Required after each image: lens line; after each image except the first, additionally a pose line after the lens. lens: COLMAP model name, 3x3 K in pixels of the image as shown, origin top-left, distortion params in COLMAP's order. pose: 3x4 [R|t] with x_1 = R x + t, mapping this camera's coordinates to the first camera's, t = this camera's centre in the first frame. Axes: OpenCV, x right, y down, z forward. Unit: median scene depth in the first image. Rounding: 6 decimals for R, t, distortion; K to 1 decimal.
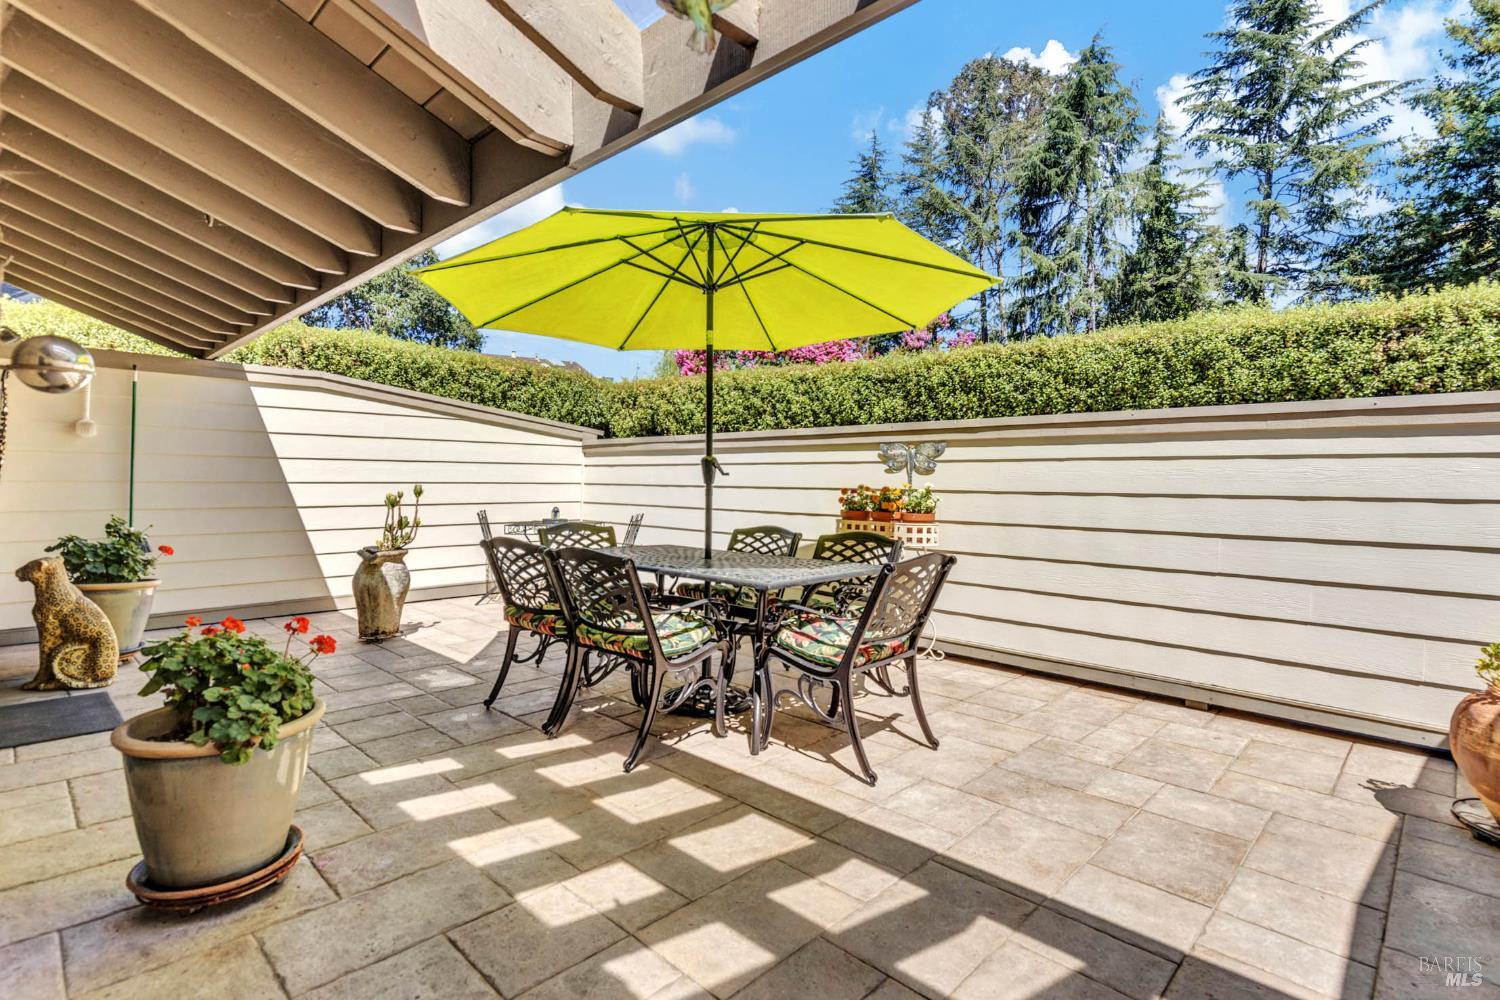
lens RADIAL K [[728.6, 0, 750.0], [0, 728.6, 500.0], [0, 0, 1]] dist [0.003074, 0.001086]
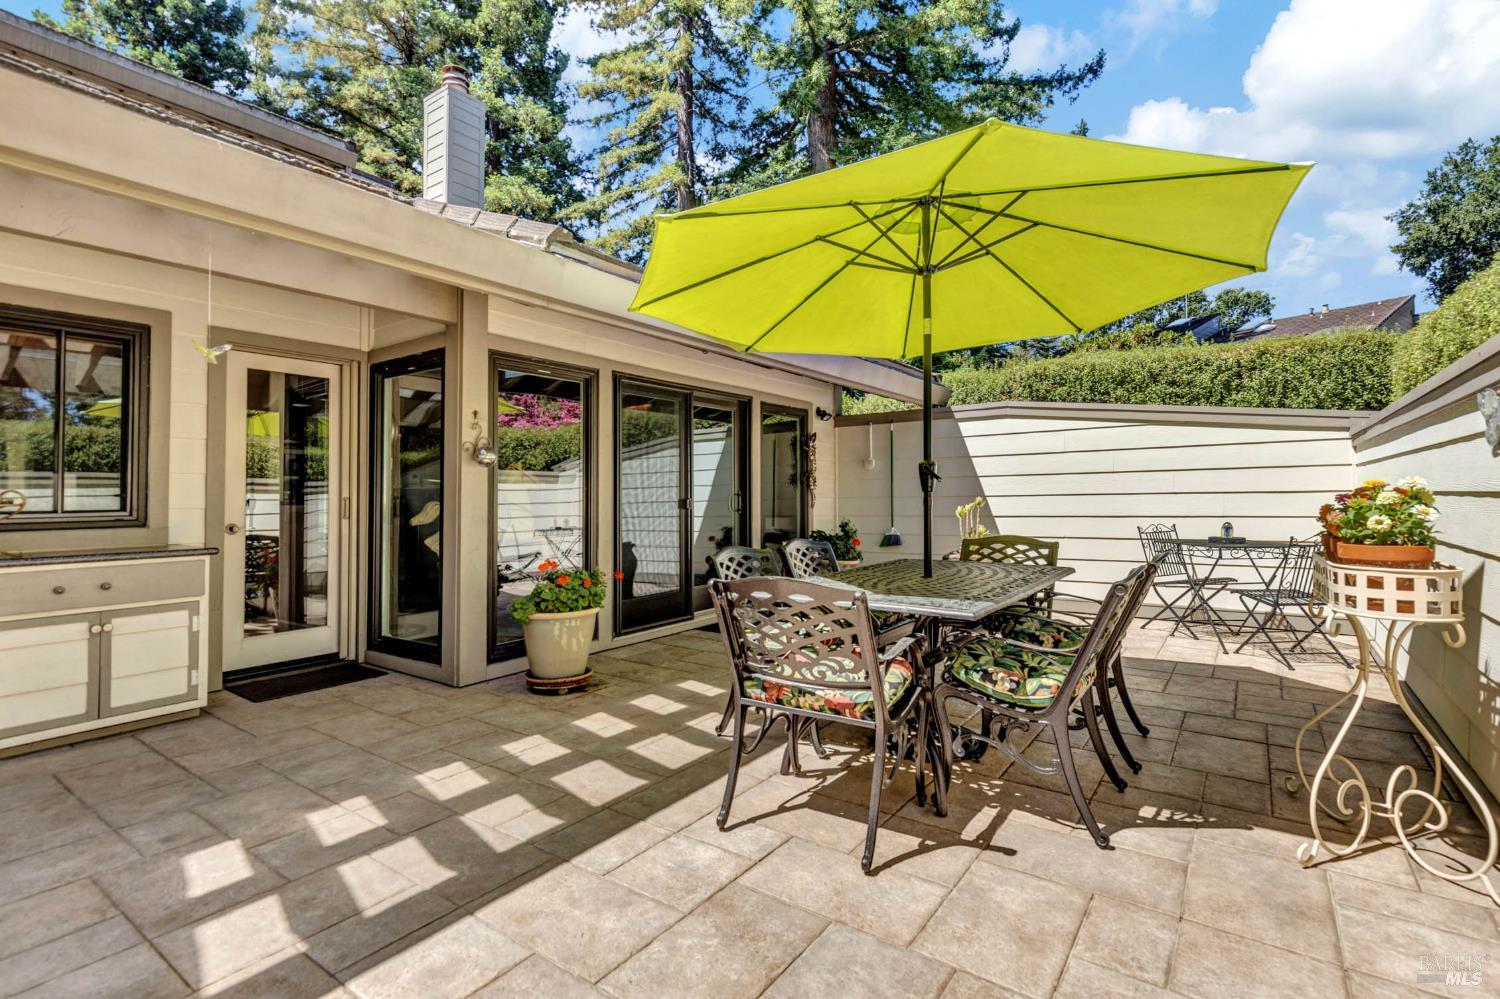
lens RADIAL K [[728.6, 0, 750.0], [0, 728.6, 499.5], [0, 0, 1]] dist [0.003074, 0.001086]
pose [[0.133255, -0.010639, -0.991025, 0.866521], [-0.010344, 0.999873, -0.012125, -0.000232], [0.991028, 0.011867, 0.133128, 0.746537]]
